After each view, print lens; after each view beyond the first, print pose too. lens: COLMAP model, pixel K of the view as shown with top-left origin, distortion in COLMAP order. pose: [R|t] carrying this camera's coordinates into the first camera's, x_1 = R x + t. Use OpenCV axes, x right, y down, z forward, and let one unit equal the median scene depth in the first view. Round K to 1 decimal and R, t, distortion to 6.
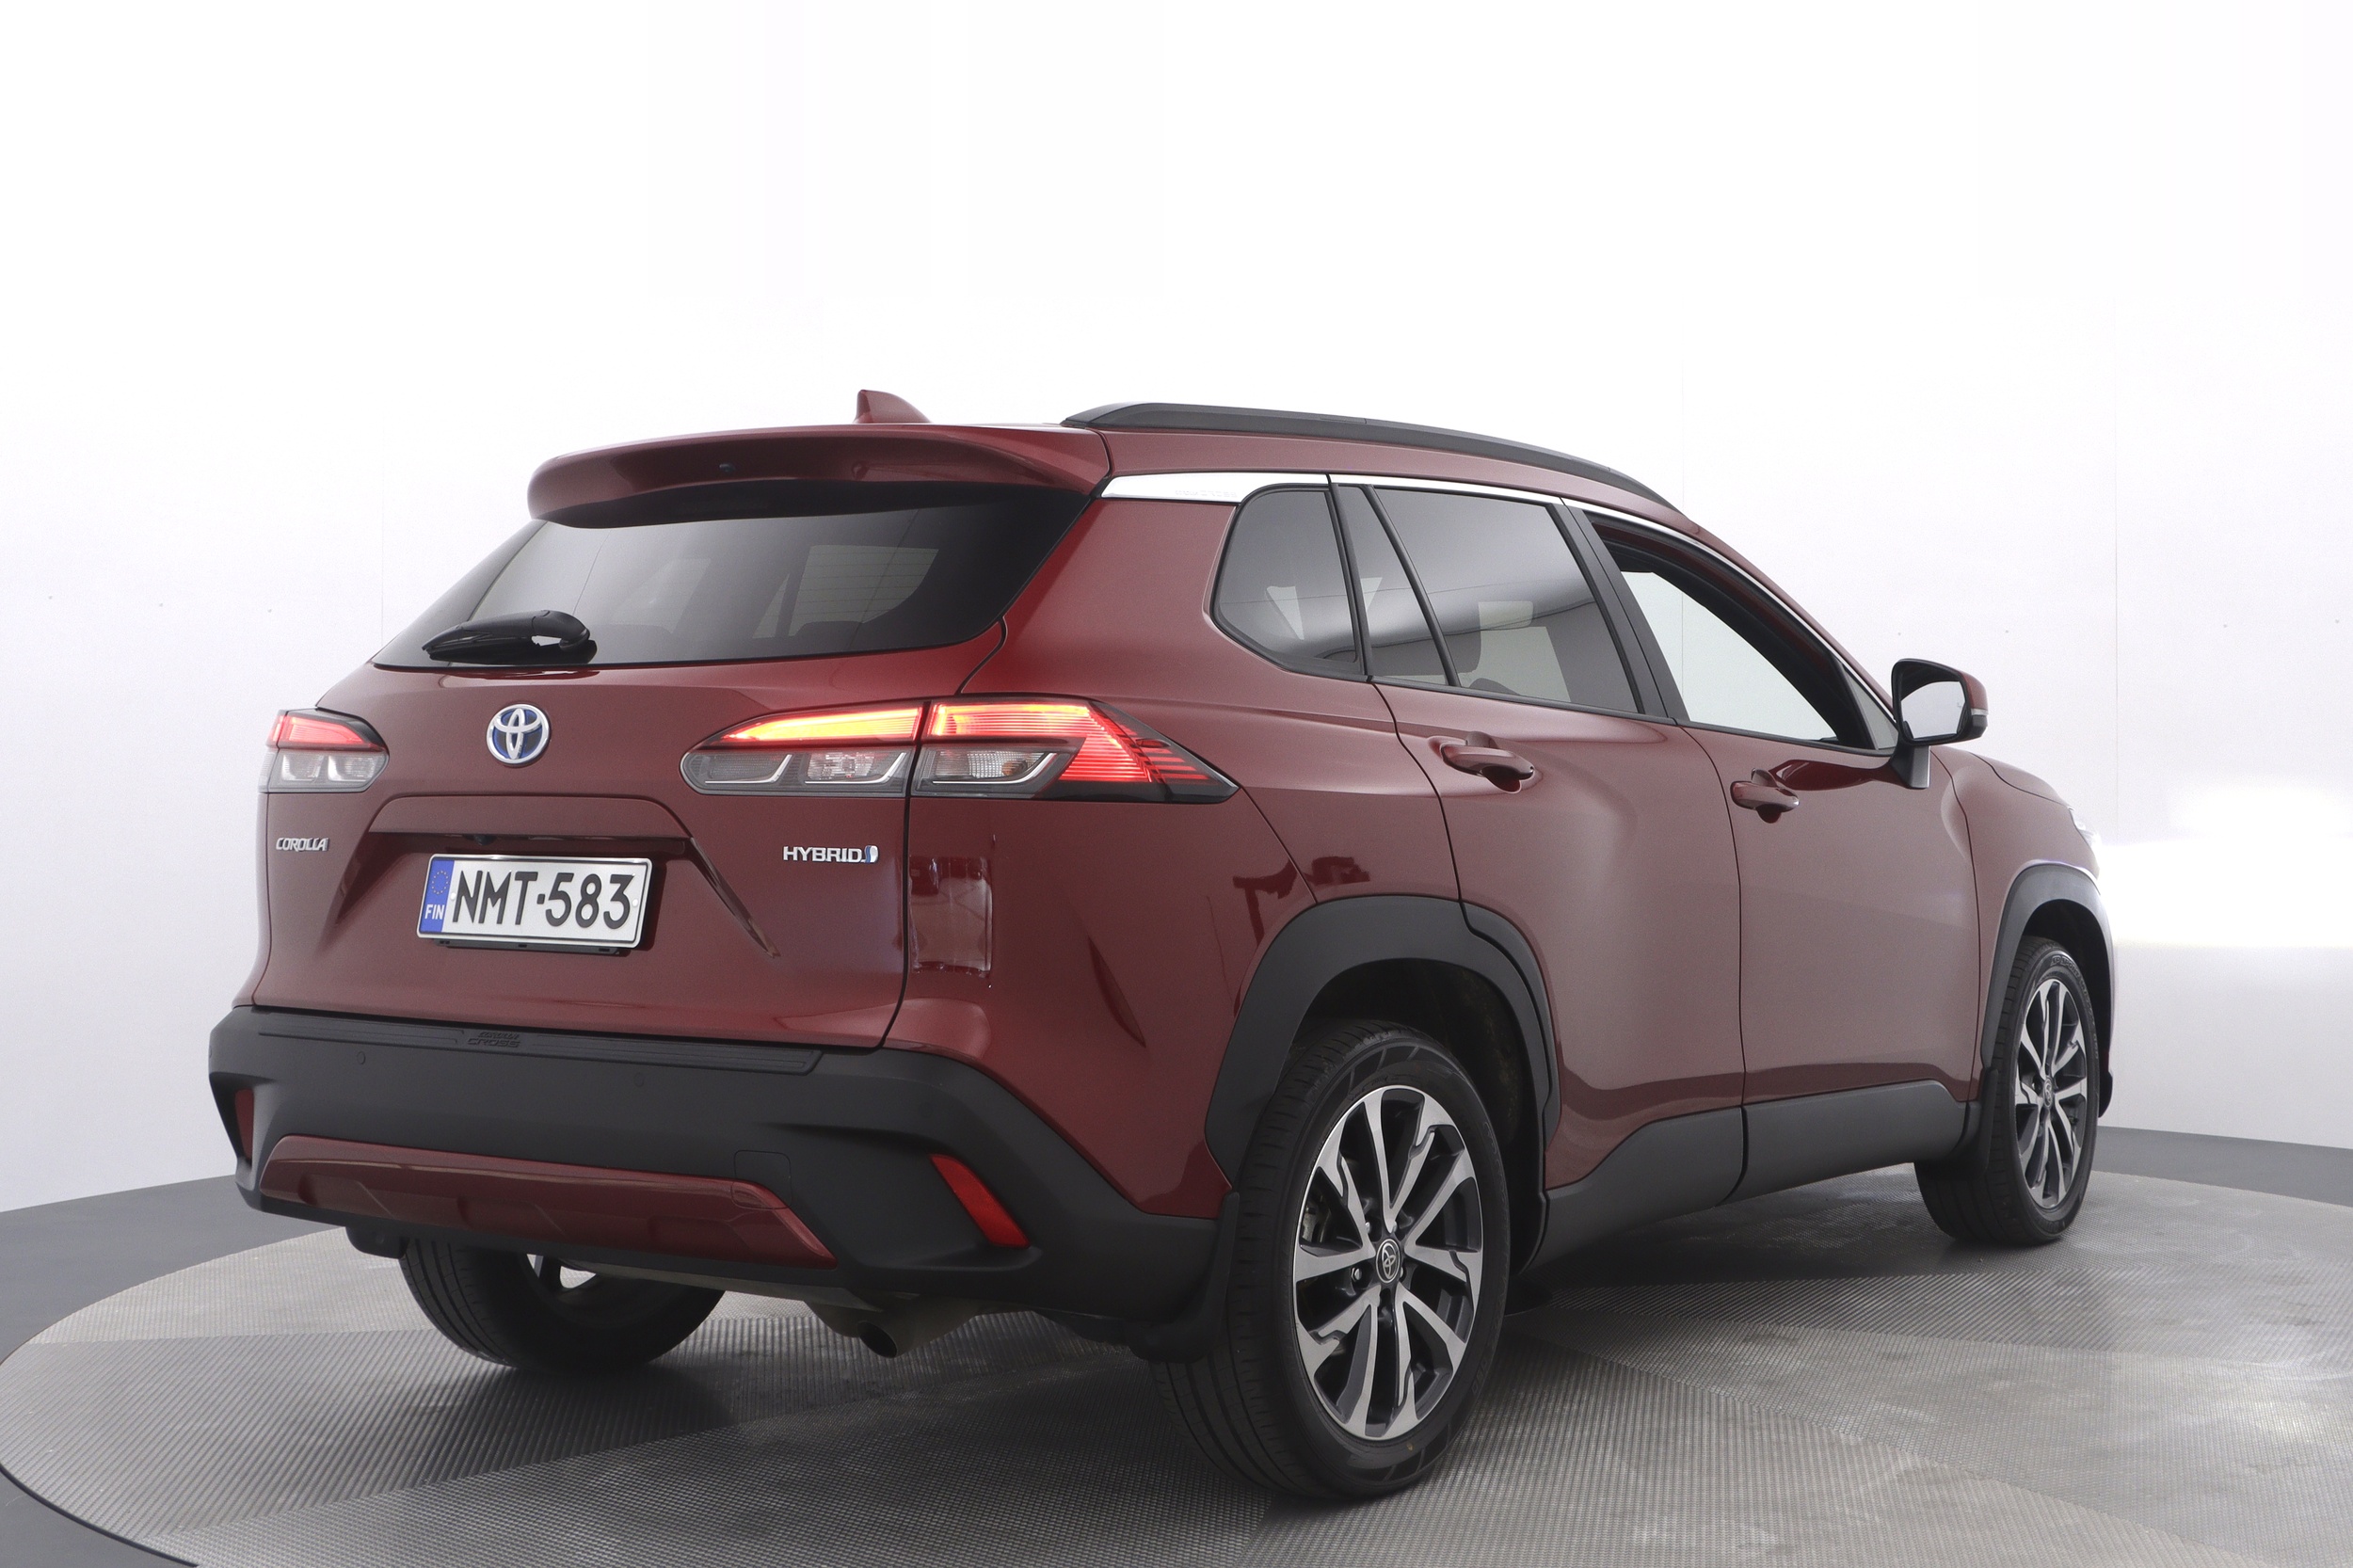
lens RADIAL K [[3373.3, 0, 1181.9], [0, 3373.3, 768.2], [0, 0, 1]] dist [-0.022227, 0.000000]
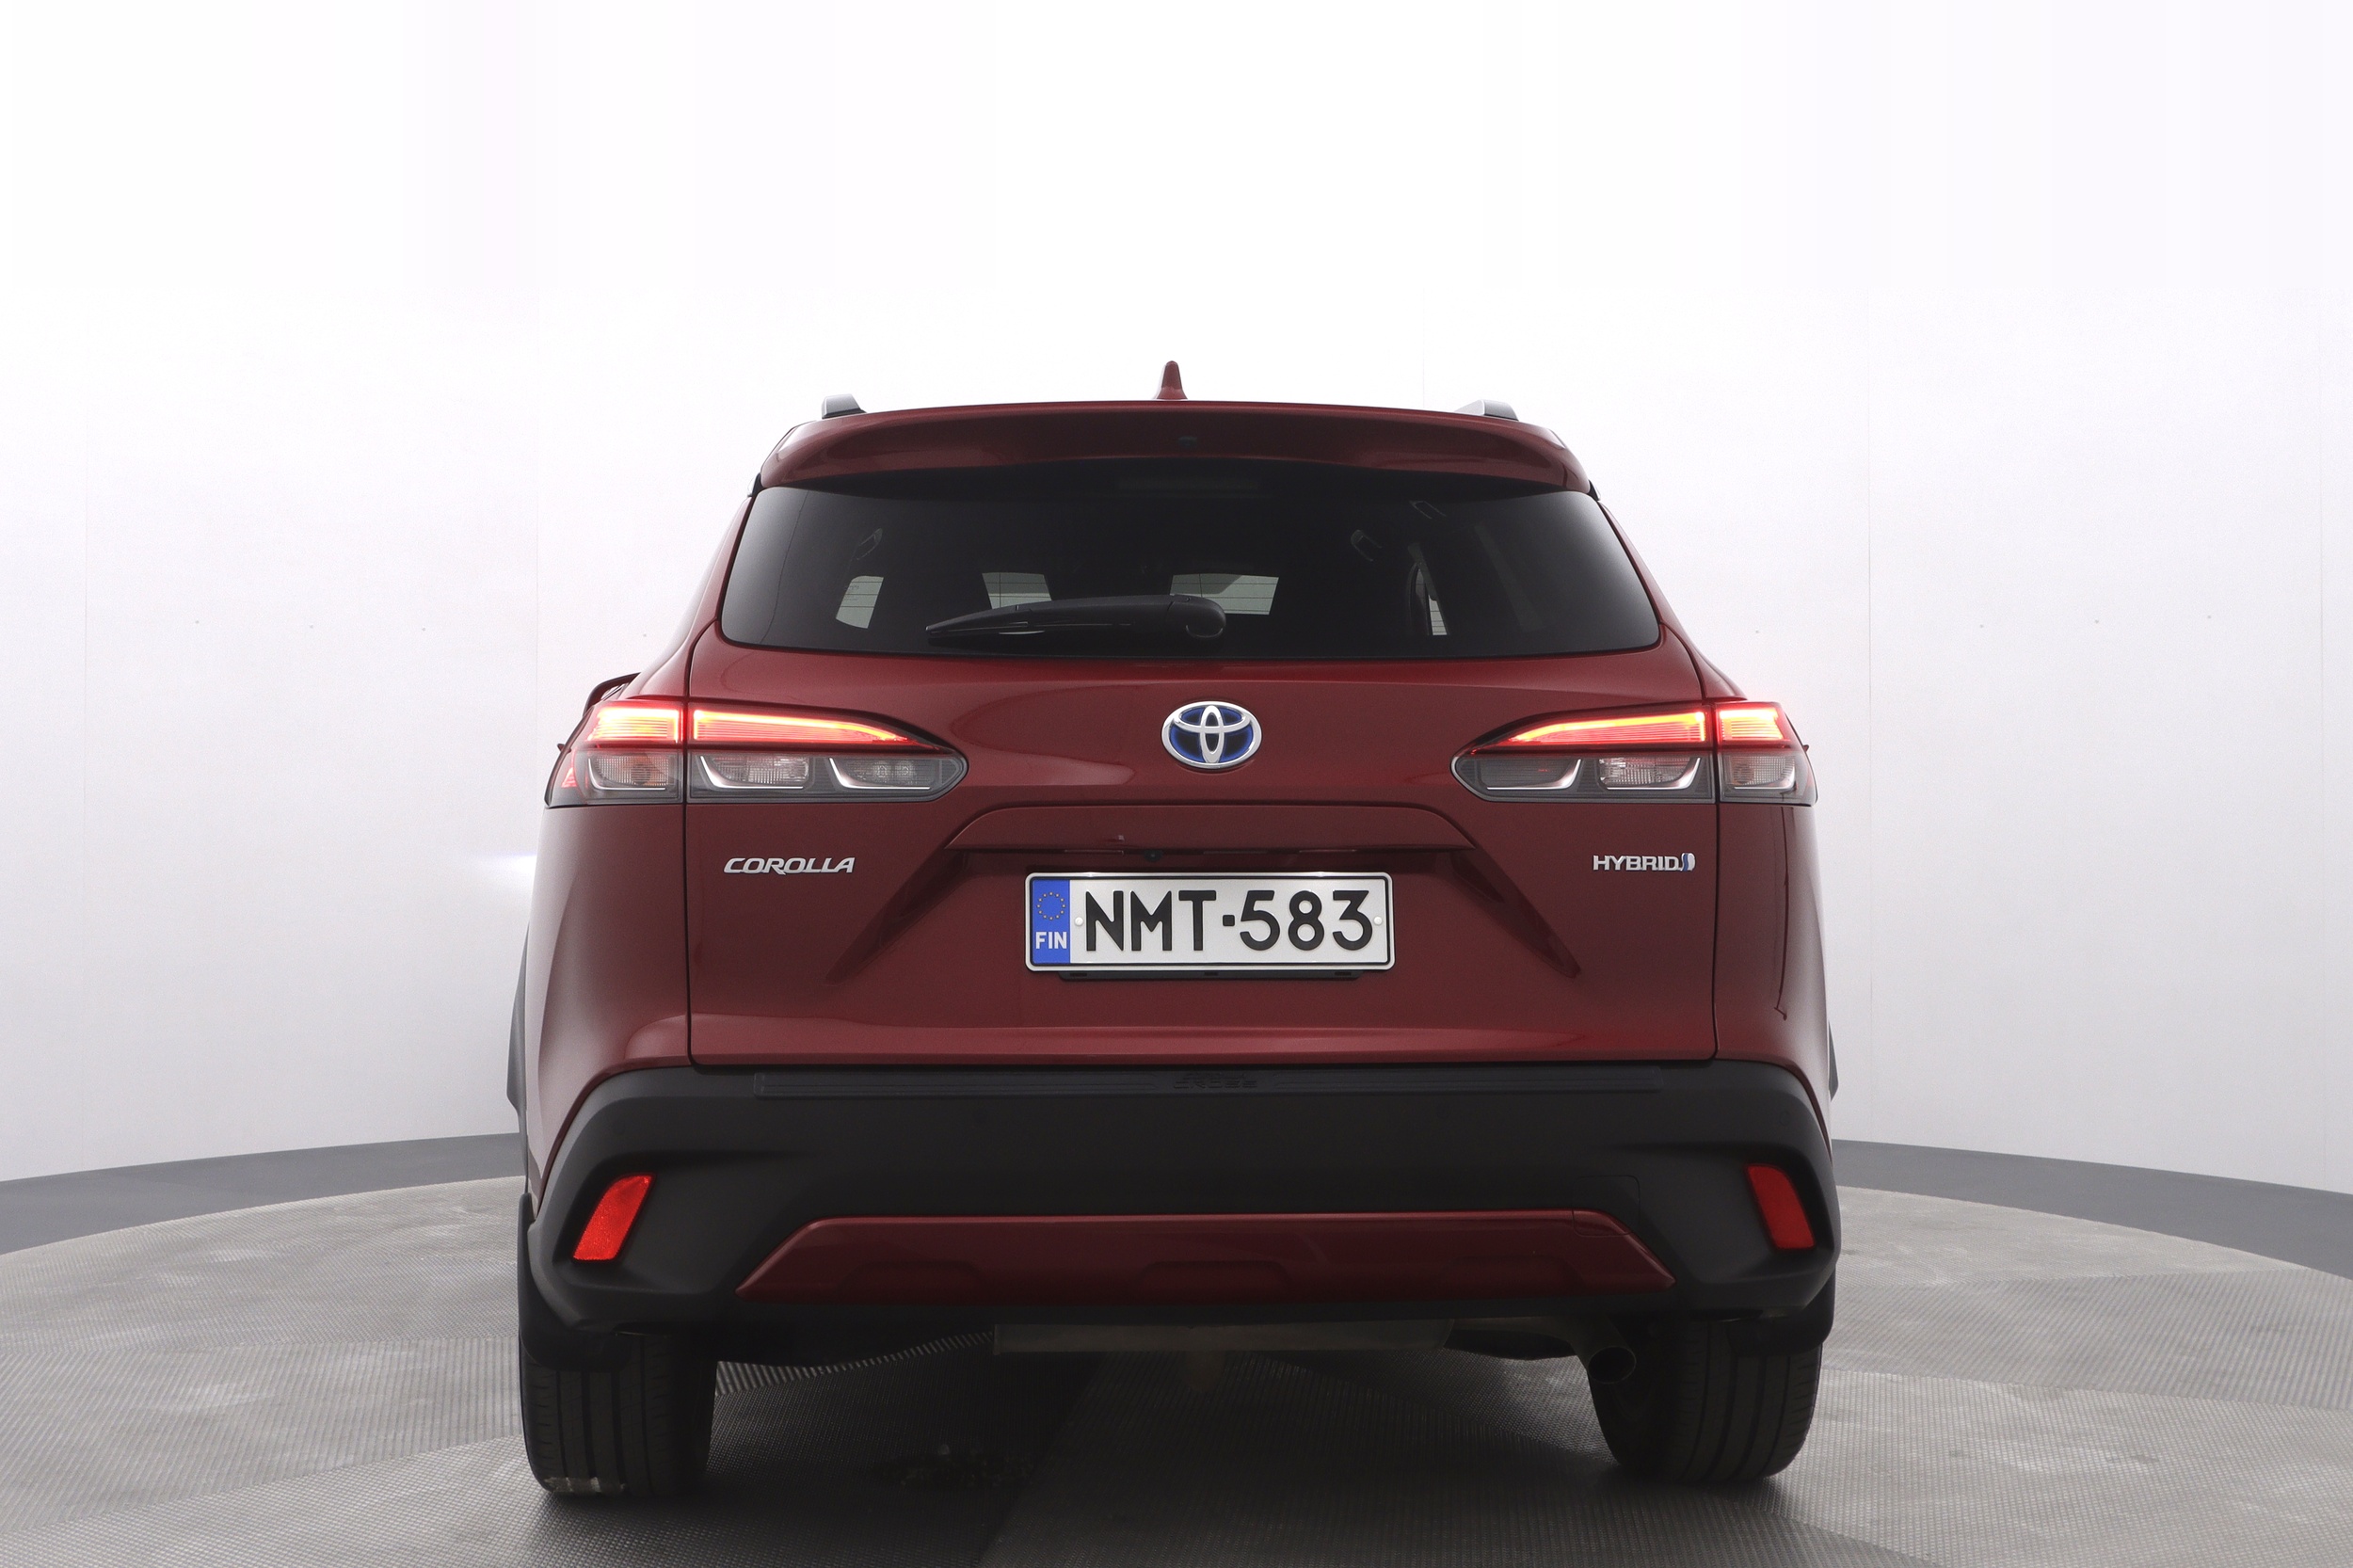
lens RADIAL K [[3373.3, 0, 1165.3], [0, 3373.3, 776.7], [0, 0, 1]] dist [-0.022227, 0.000000]
pose [[0.746567, -0.001522, 0.665309, -0.794162], [-0.000393, 0.999996, 0.002729, -0.001571], [-0.665310, -0.002299, 0.746564, 0.346471]]
